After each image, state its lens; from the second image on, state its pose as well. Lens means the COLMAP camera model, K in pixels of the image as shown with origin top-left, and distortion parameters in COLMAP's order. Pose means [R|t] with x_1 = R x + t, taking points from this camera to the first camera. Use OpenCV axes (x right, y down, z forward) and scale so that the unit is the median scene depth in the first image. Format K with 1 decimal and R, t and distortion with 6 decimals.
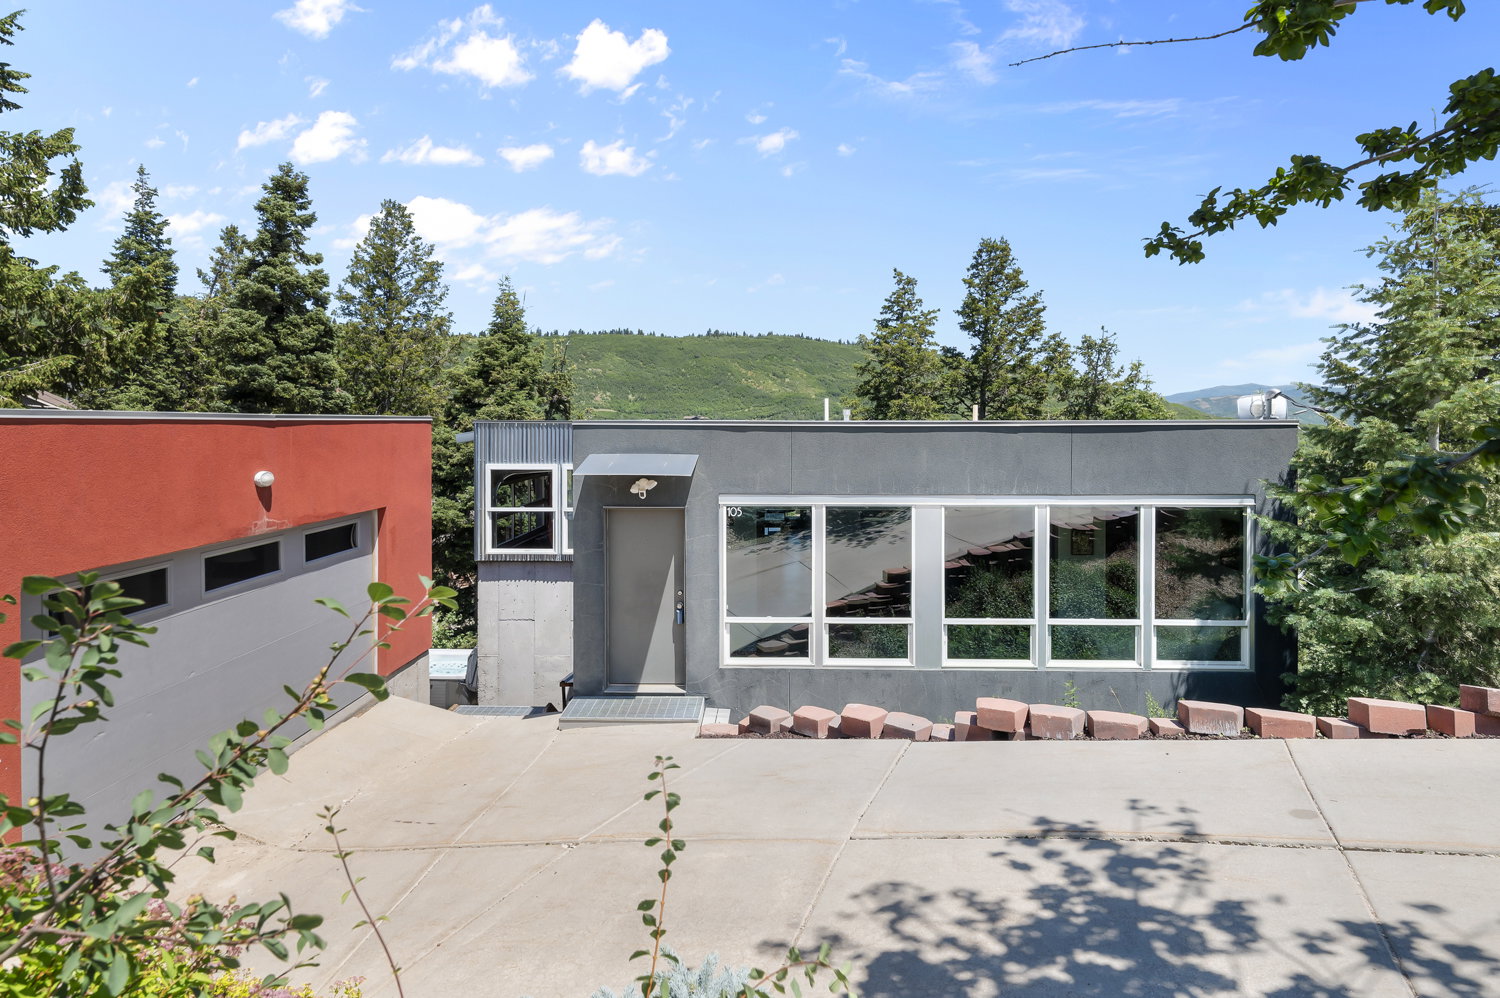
lens RADIAL K [[807.4, 0, 752.5], [0, 807.4, 411.2], [0, 0, 1]] dist [0.013245, -0.000702]
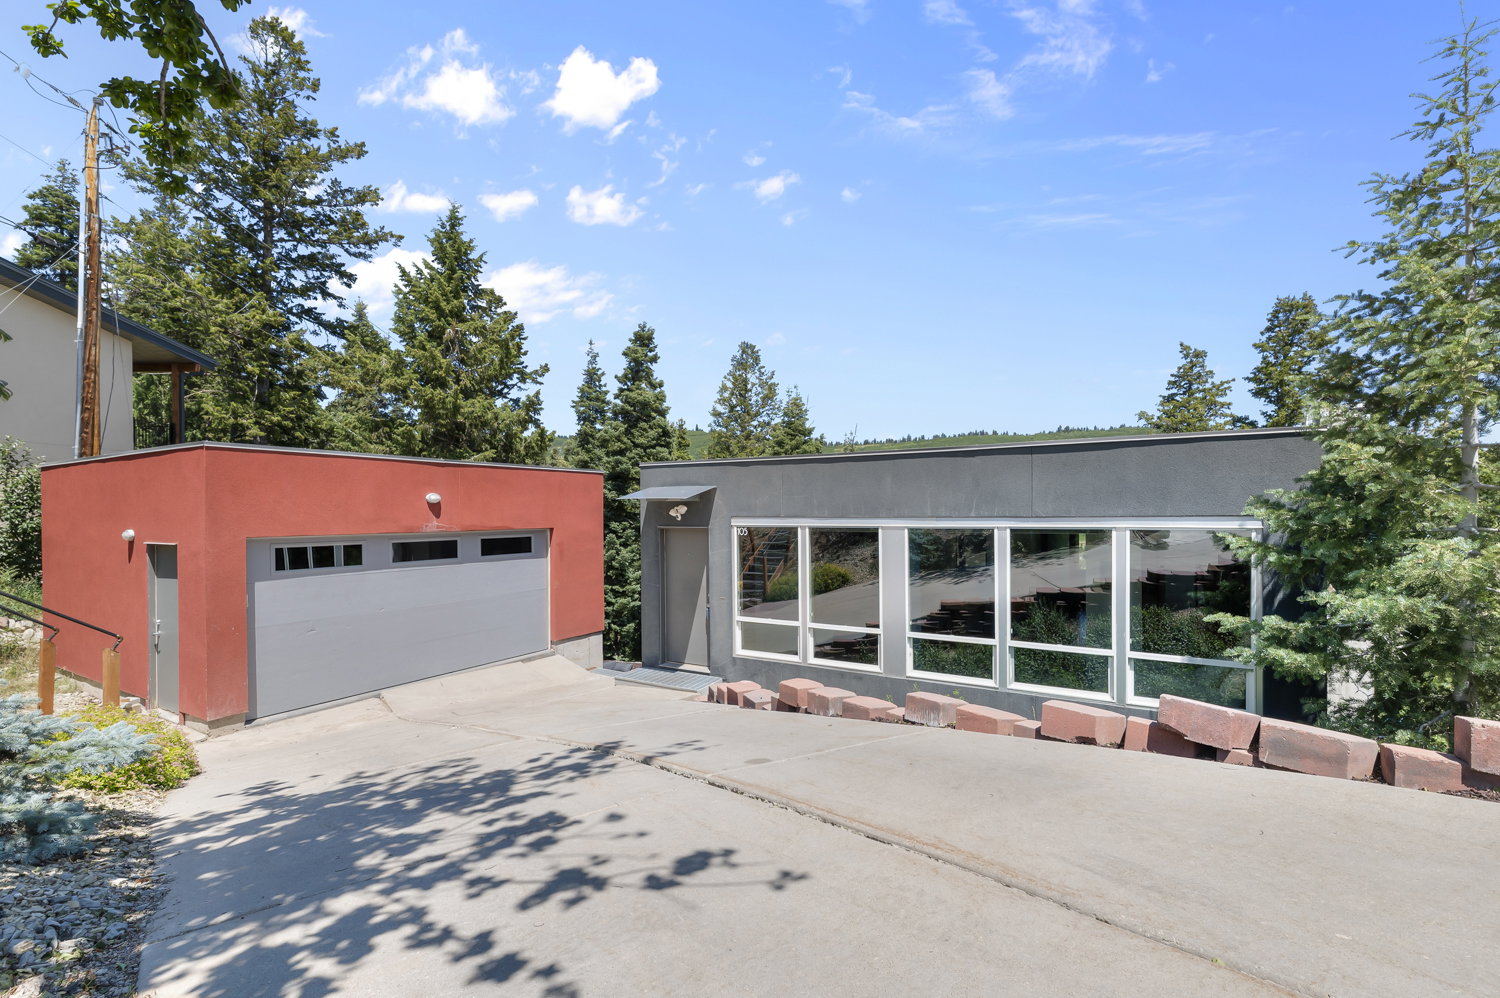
lens RADIAL K [[647.5, 0, 750.0], [0, 647.5, 499.0], [0, 0, 1]] dist [0.012347, -0.010203]
pose [[0.874279, -0.013685, -0.485231, 0.460909], [0.011909, 0.999906, -0.006742, 0.080532], [0.485278, 0.000116, 0.874360, 0.137861]]
